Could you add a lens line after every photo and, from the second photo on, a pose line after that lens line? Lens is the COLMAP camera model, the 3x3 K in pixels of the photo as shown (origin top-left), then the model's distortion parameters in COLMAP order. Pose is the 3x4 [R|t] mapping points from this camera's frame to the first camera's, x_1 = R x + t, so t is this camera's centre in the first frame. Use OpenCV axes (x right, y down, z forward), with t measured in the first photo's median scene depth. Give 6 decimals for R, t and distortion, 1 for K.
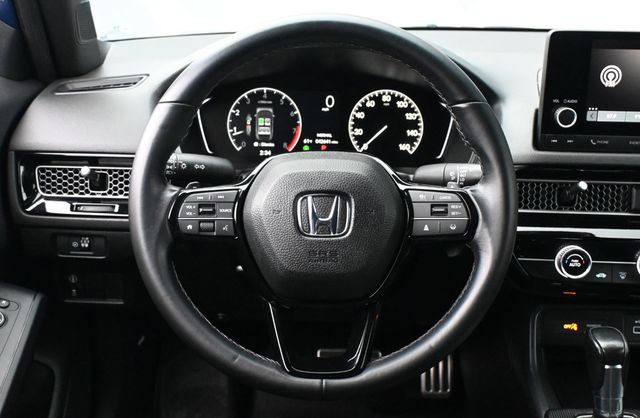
lens RADIAL K [[865.6, 0, 321.2], [0, 865.6, 208.1], [0, 0, 1]] dist [-0.022631, 0.000000]
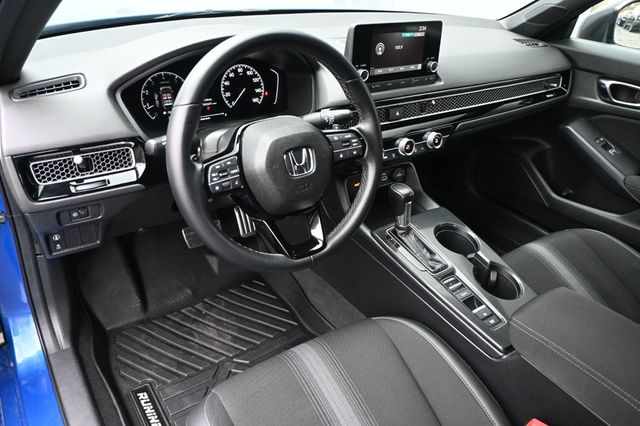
lens RADIAL K [[498.6, 0, 318.7], [0, 498.6, 215.1], [0, 0, 1]] dist [-0.018332, -0.003383]
pose [[0.797274, -0.270415, 0.539657, -0.367862], [0.127310, 0.949259, 0.287576, -0.118778], [-0.590039, -0.160573, 0.791246, 0.163500]]
